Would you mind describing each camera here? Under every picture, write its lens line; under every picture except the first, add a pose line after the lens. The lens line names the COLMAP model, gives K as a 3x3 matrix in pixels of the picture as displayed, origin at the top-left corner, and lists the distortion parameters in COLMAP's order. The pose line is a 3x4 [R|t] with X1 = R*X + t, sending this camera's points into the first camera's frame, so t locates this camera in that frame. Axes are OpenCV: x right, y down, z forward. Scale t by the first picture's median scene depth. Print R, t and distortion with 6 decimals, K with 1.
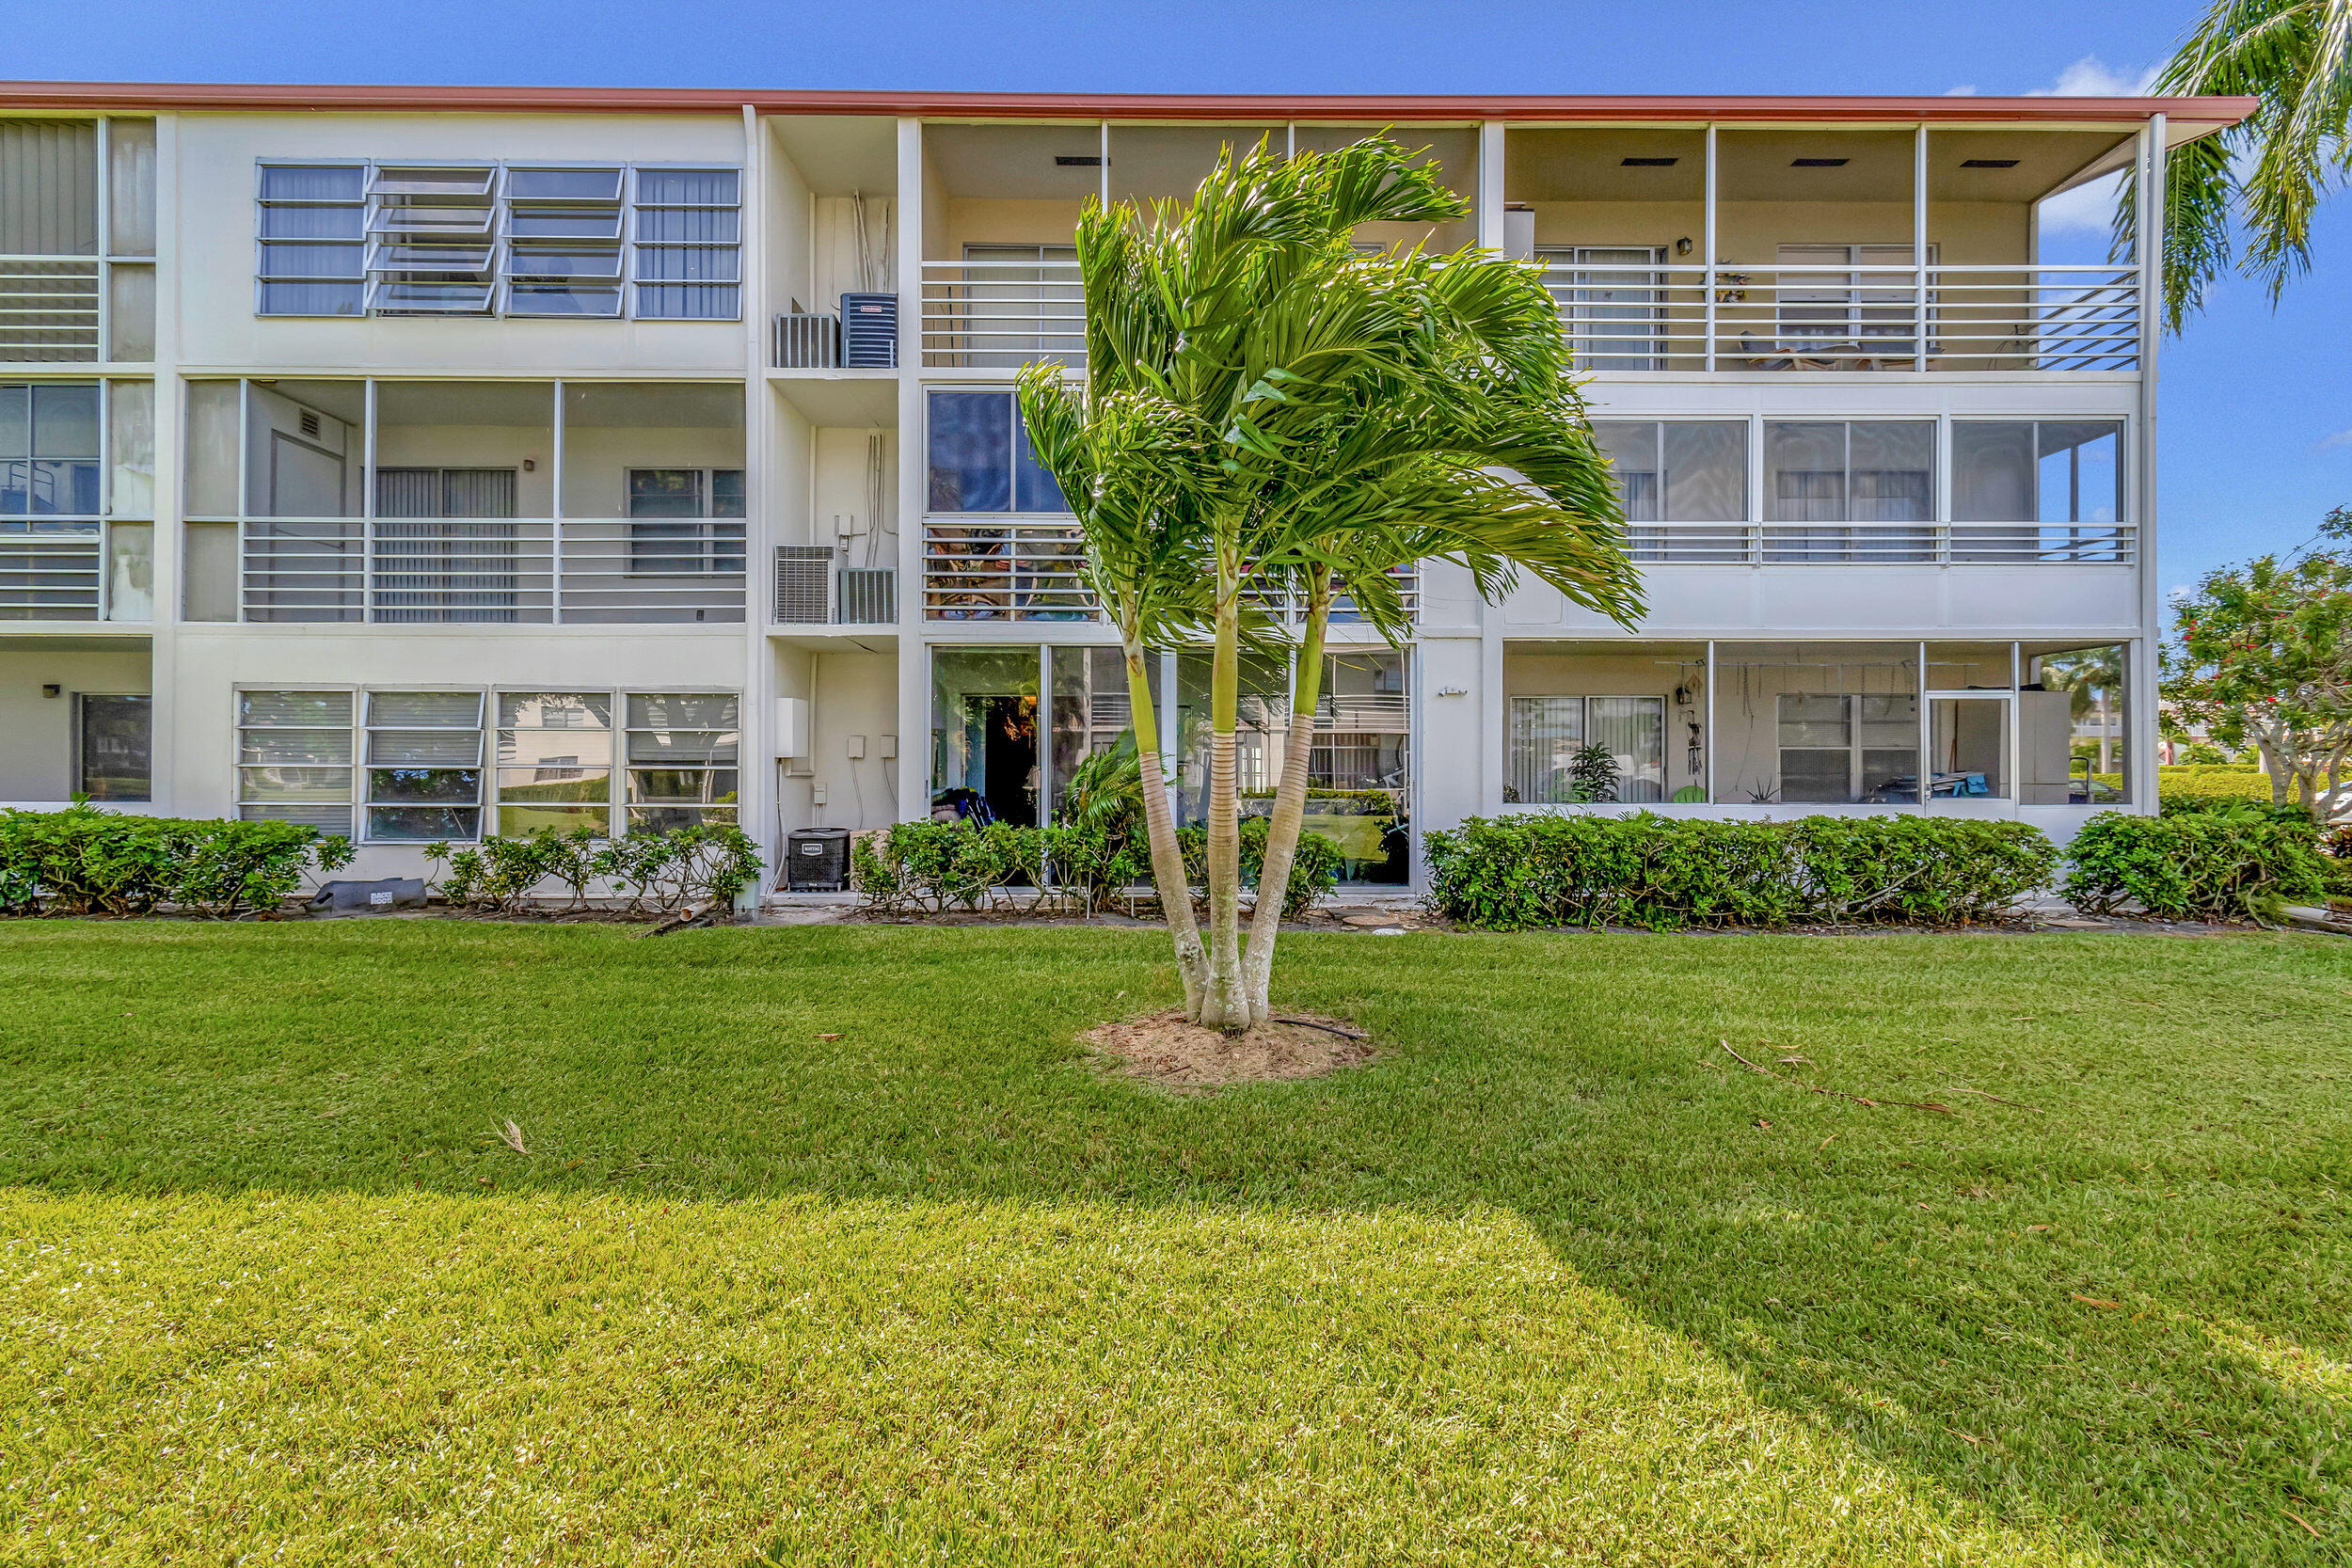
lens RADIAL K [[1044.3, 0, 1170.7], [0, 1044.3, 790.0], [0, 0, 1]] dist [0.001058, -0.000541]
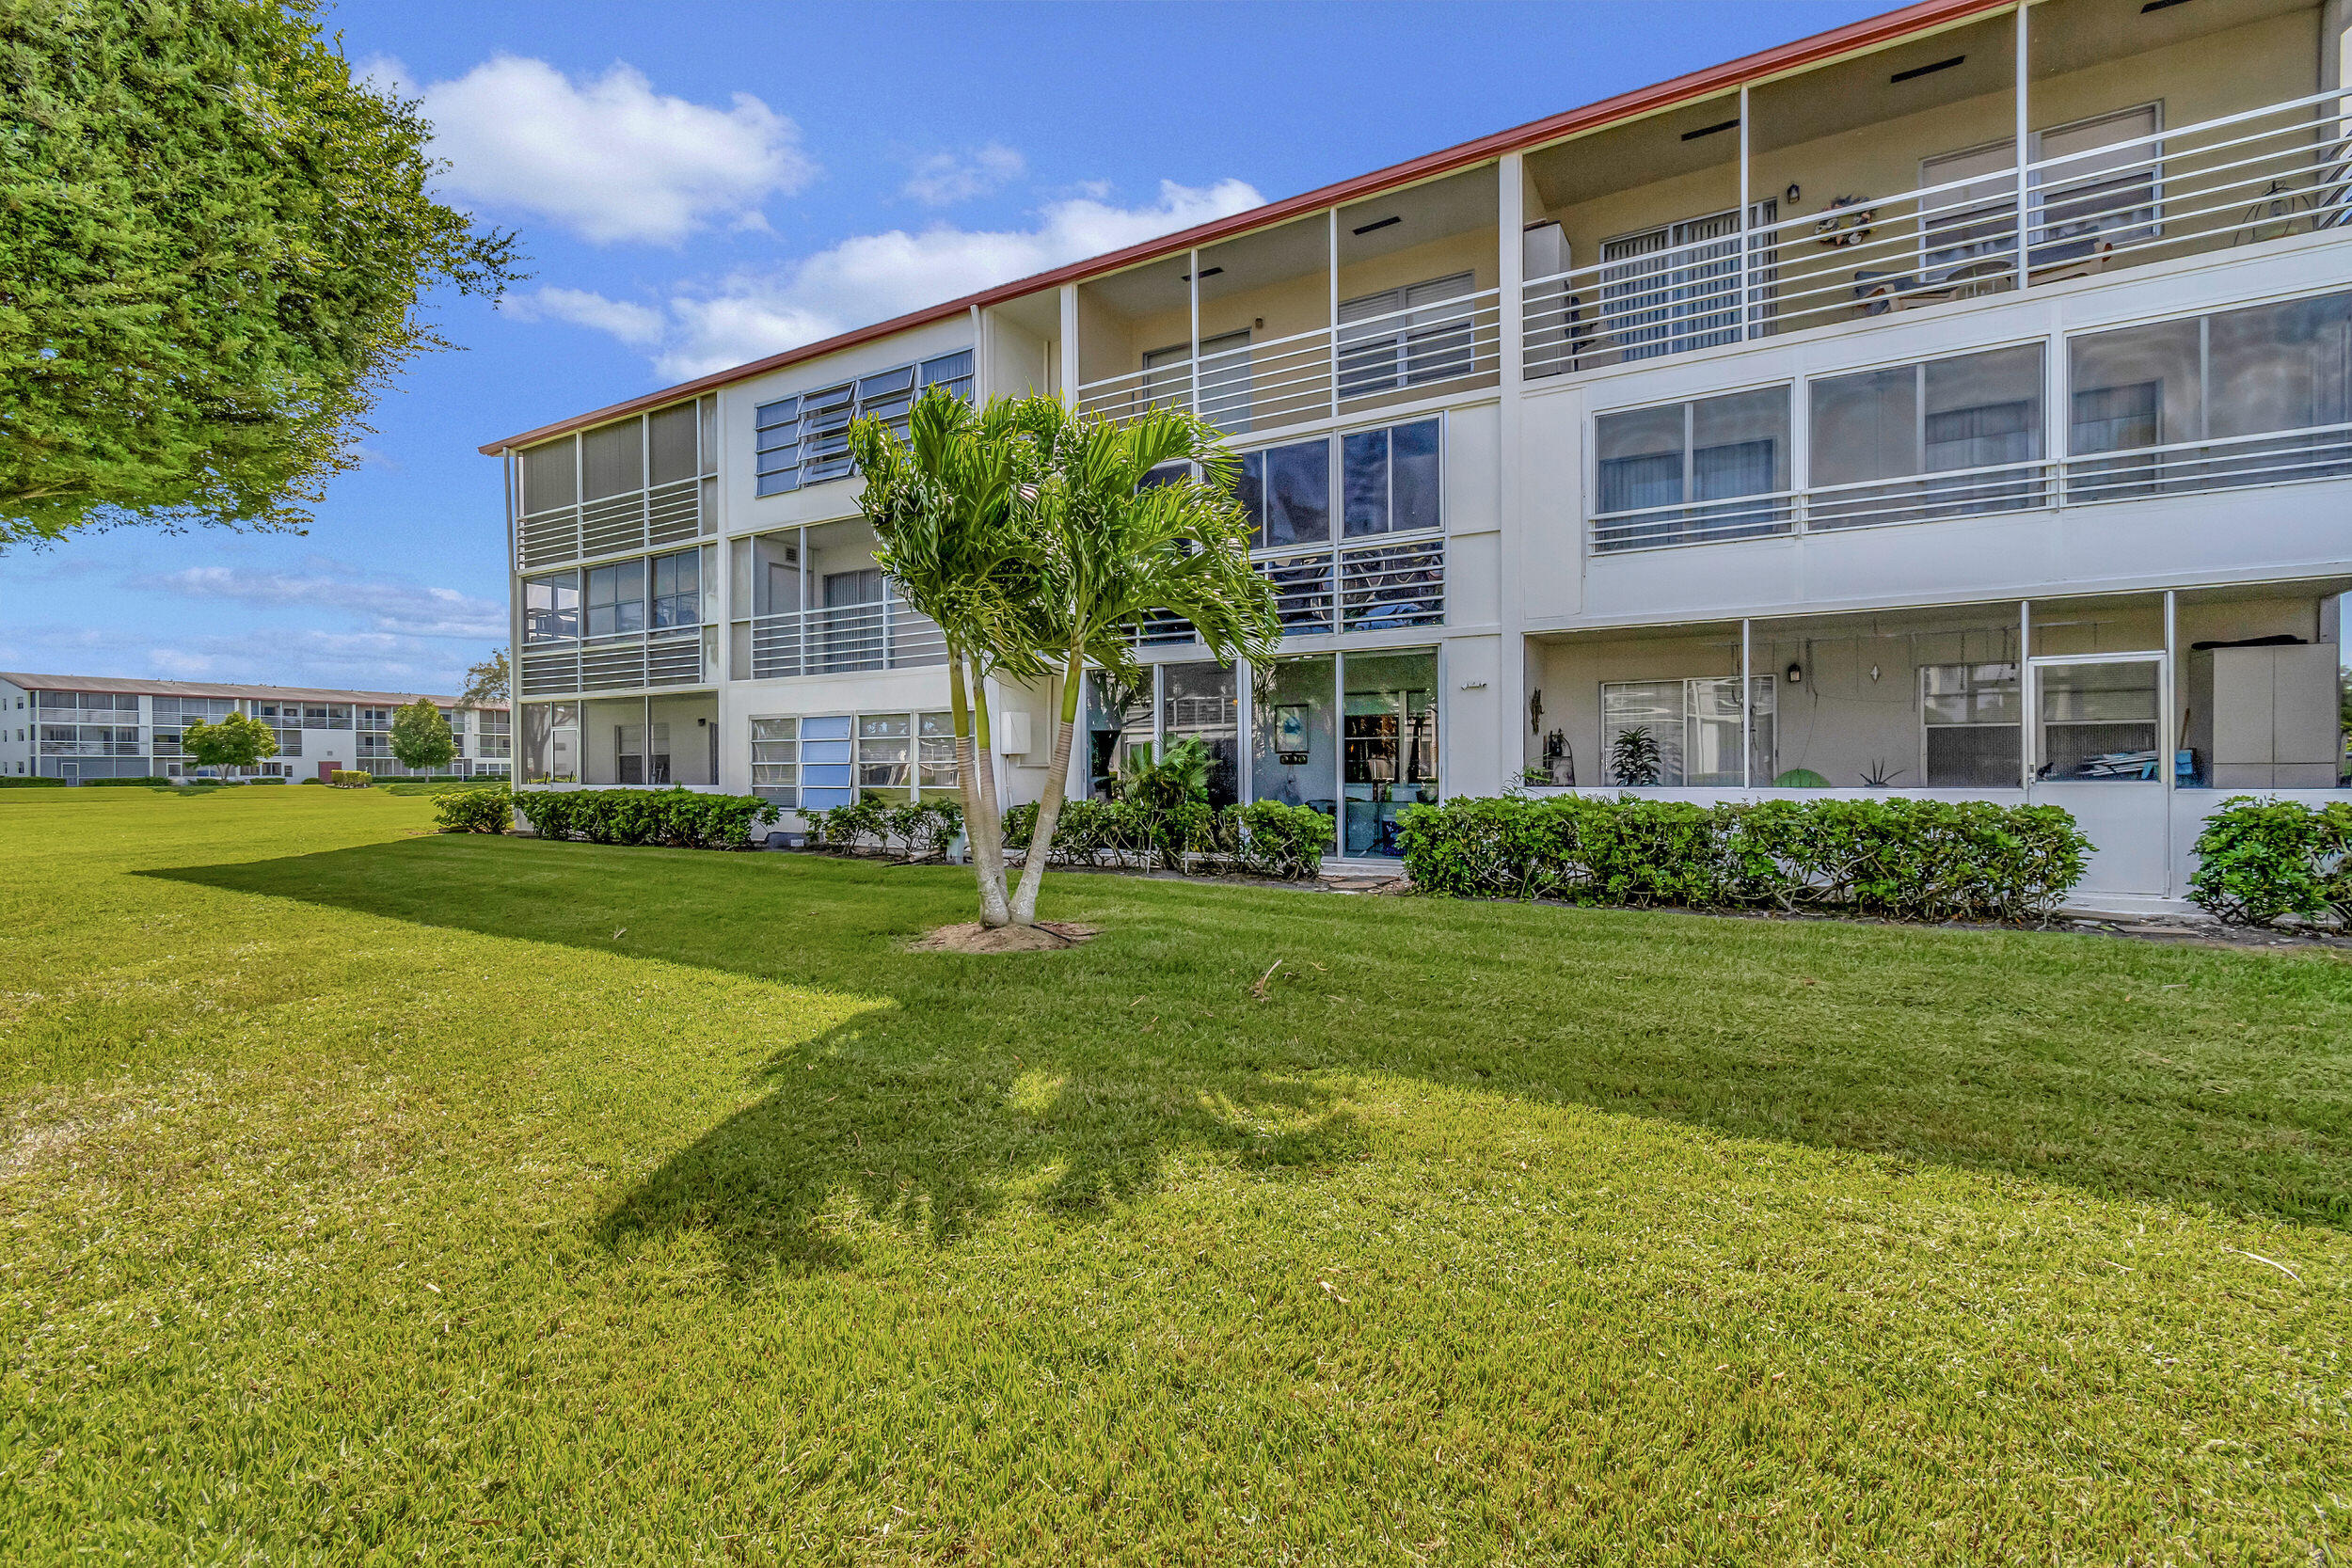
lens RADIAL K [[933.2, 0, 1227.5], [0, 933.2, 787.9], [0, 0, 1]] dist [-0.000256, 0.000138]
pose [[0.887270, 0.001459, -0.461248, 0.498411], [0.005279, 0.999897, 0.013317, 0.000239], [0.461220, -0.014251, 0.887171, 0.003387]]
